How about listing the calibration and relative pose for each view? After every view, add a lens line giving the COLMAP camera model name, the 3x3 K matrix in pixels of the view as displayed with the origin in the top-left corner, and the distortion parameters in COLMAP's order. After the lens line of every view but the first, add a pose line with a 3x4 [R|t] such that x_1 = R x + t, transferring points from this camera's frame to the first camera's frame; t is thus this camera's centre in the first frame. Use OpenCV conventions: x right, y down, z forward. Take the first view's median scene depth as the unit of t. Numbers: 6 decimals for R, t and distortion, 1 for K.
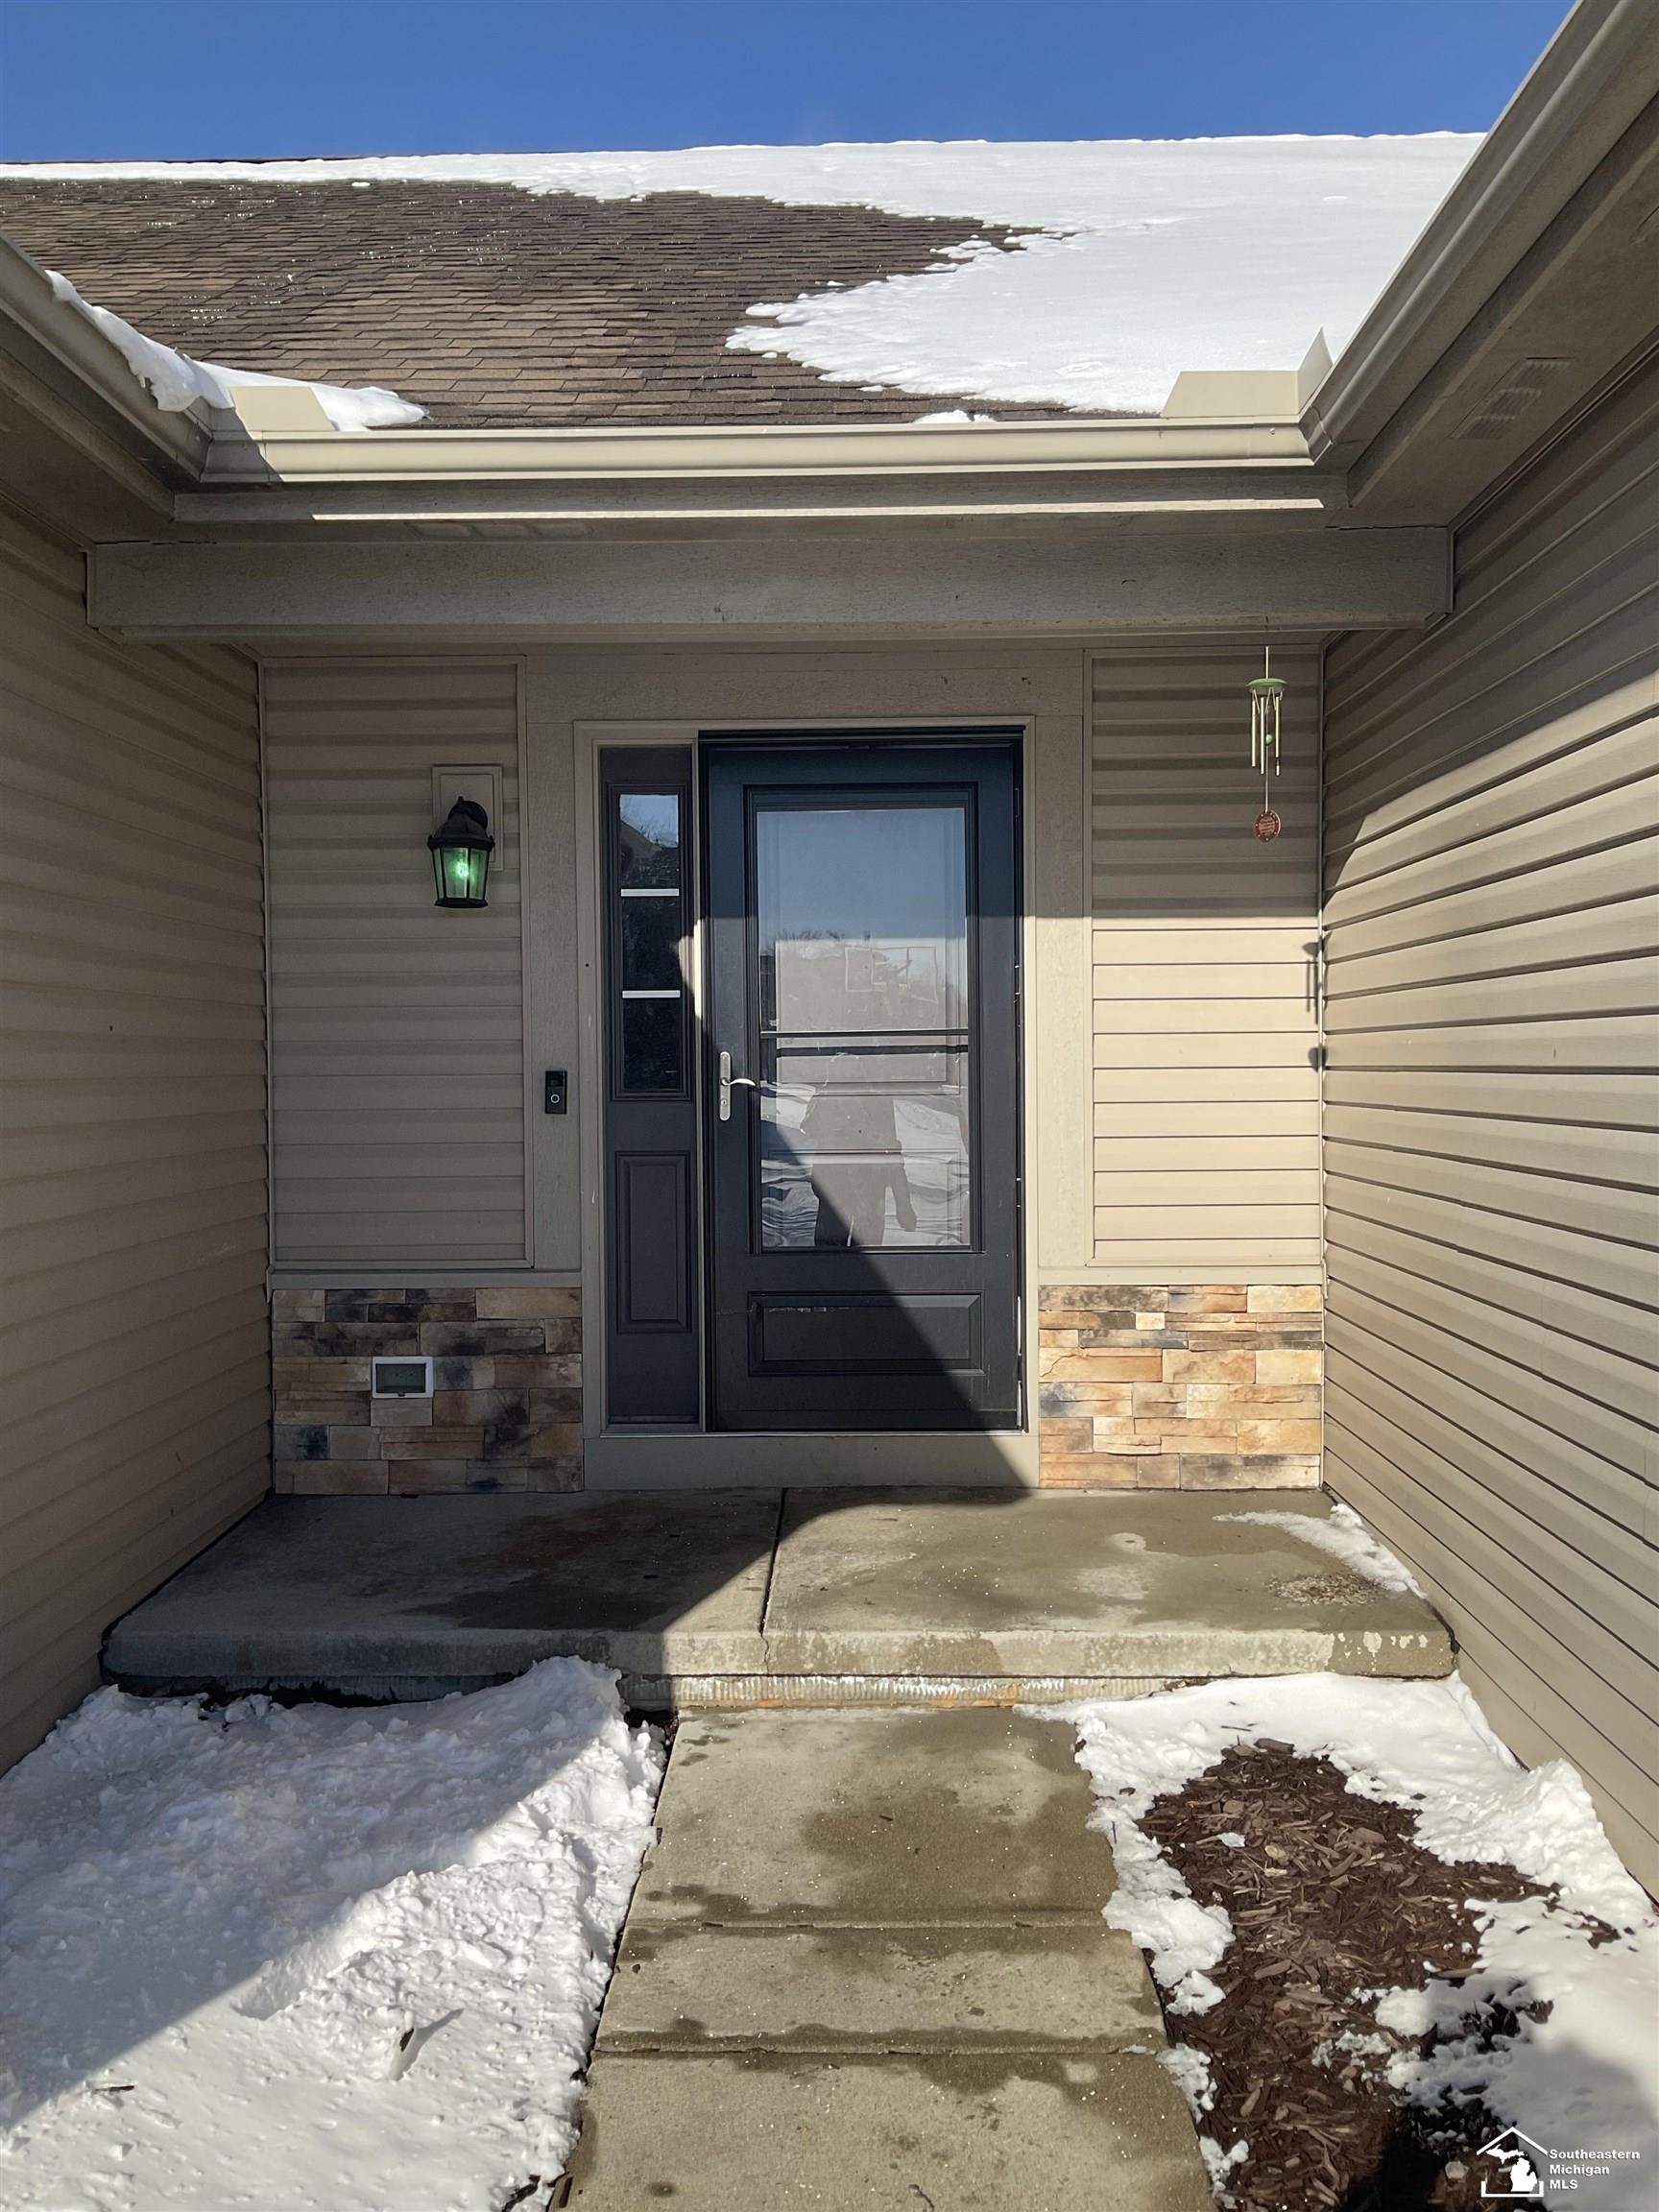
lens RADIAL K [[1856.5, 0, 836.9], [0, 1856.5, 1120.0], [0, 0, 1]] dist [0.145957, -0.279543]
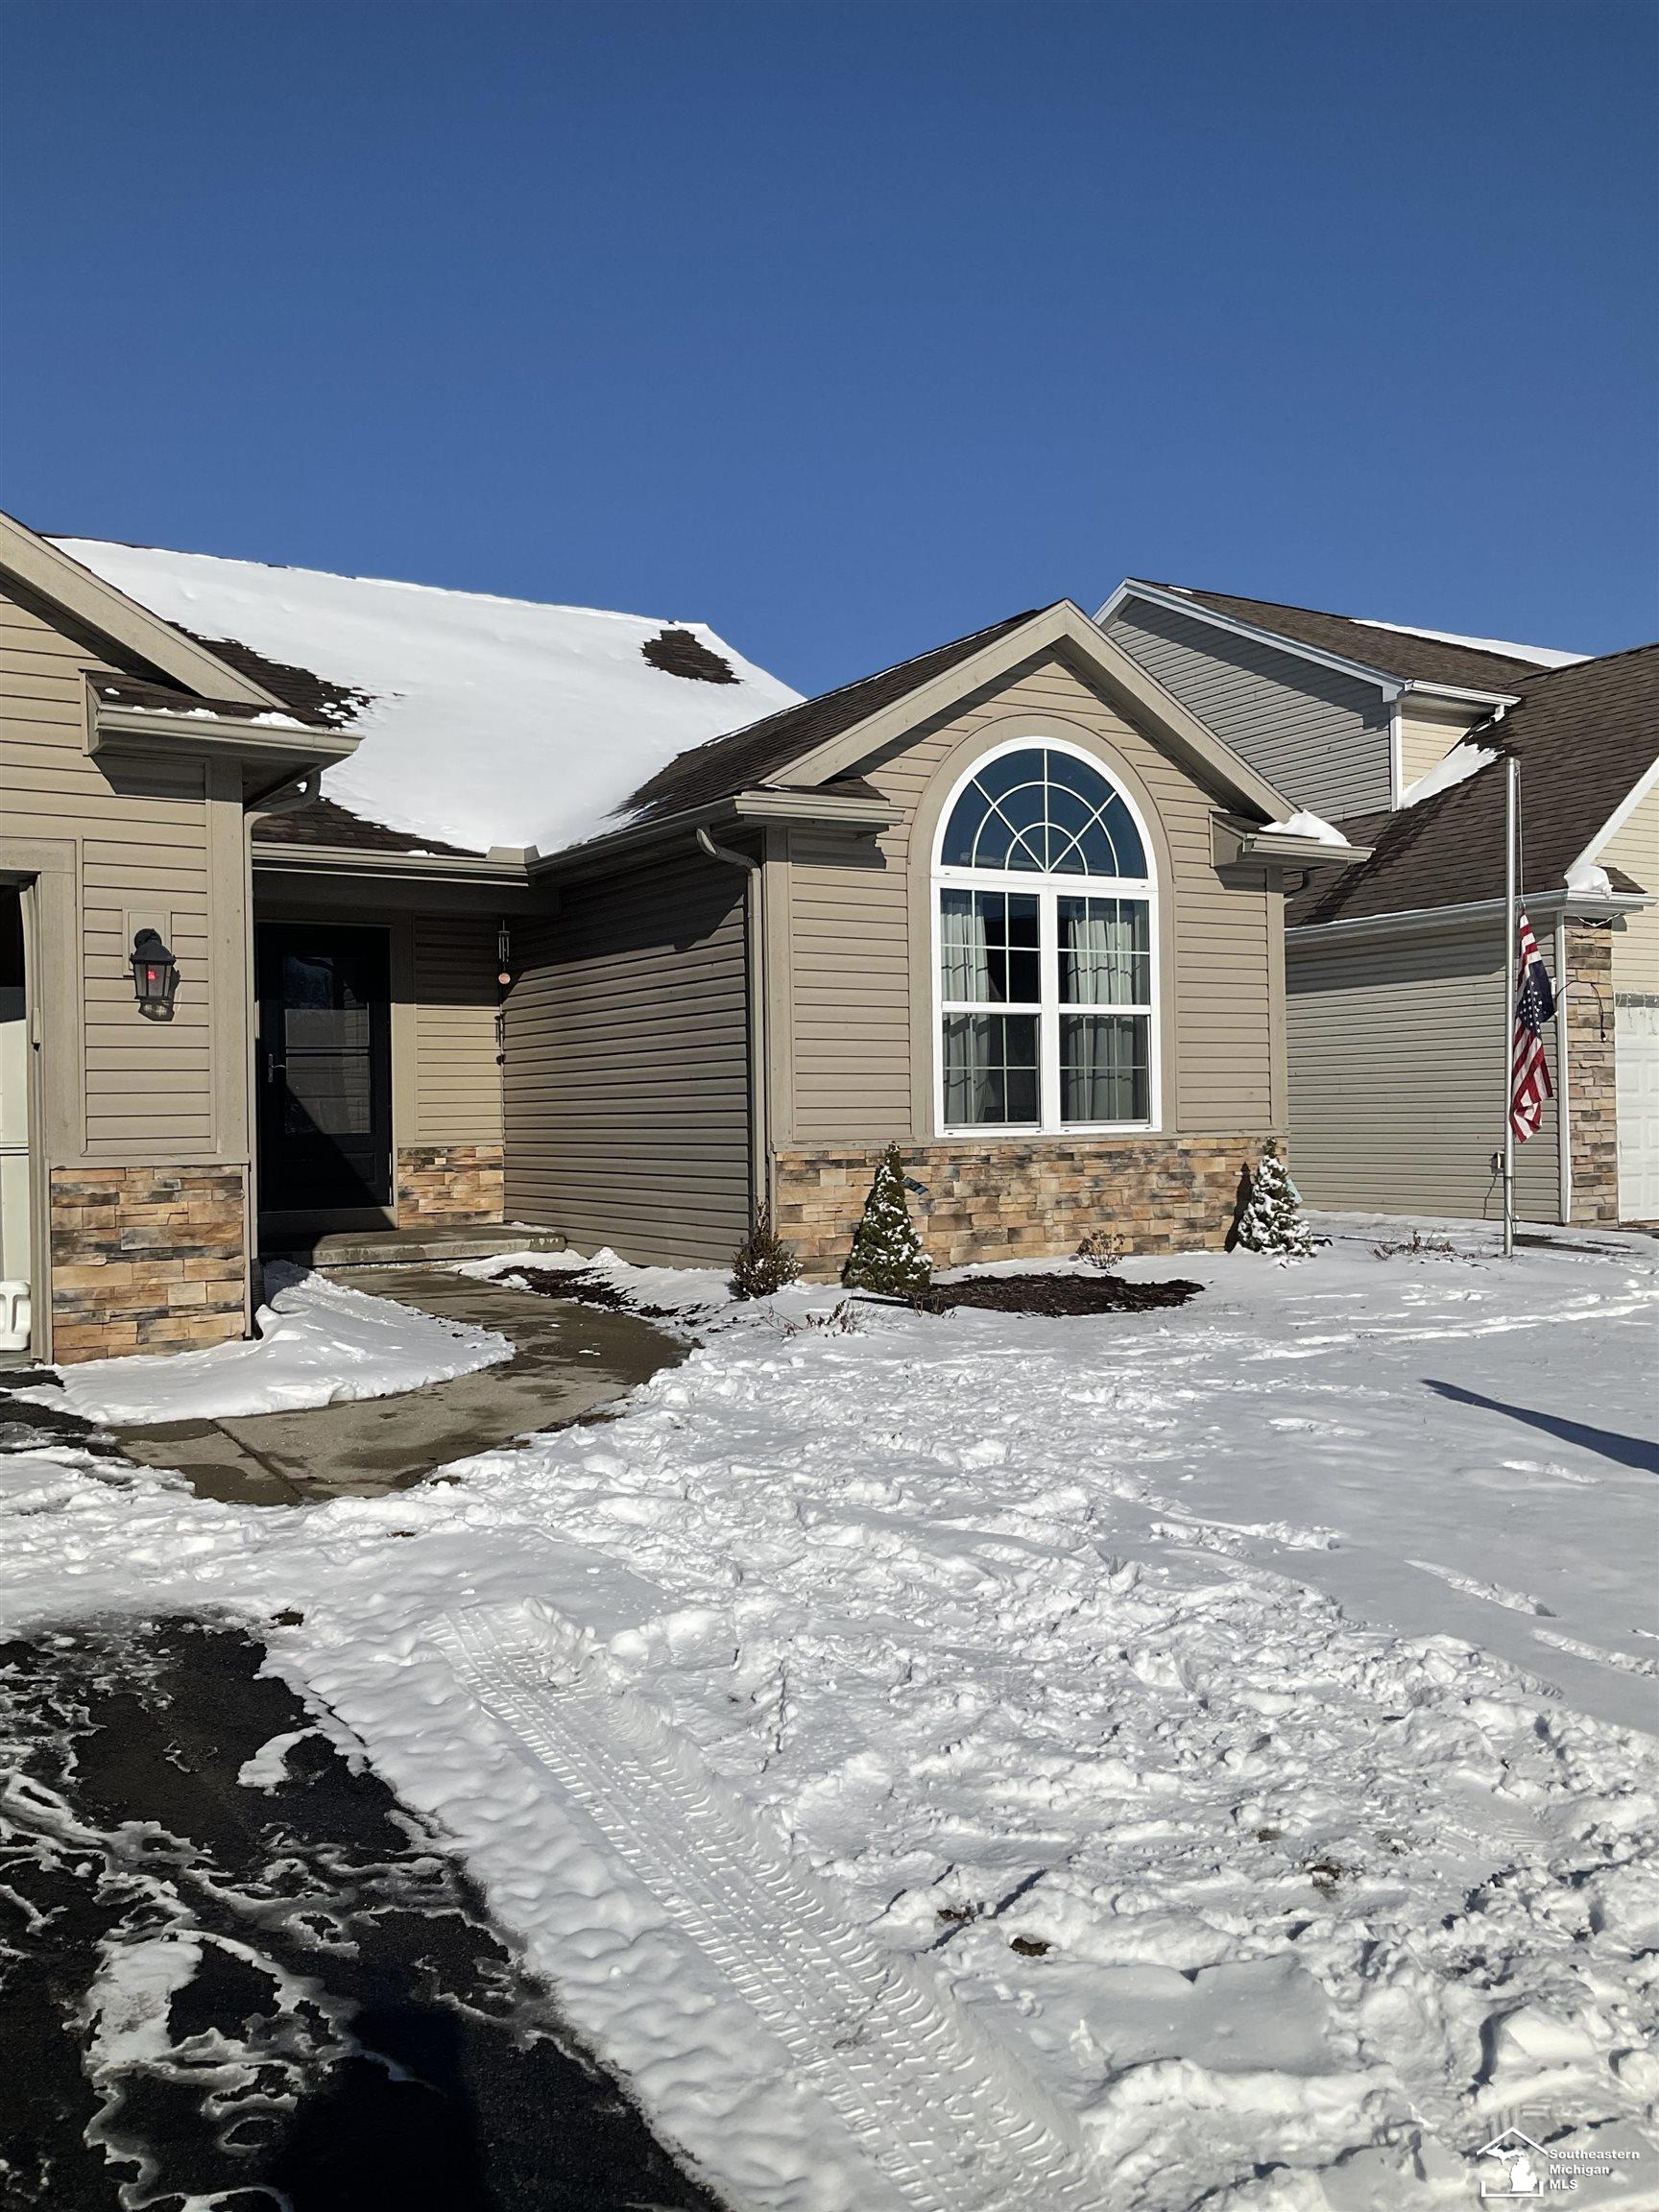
lens RADIAL K [[1856.5, 0, 836.9], [0, 1856.5, 1120.0], [0, 0, 1]] dist [0.145957, -0.279543]
pose [[0.846899, -0.006881, 0.531710, -0.738795], [0.023874, 0.999400, -0.025093, 0.128937], [-0.531218, 0.033945, 0.846555, -1.474562]]
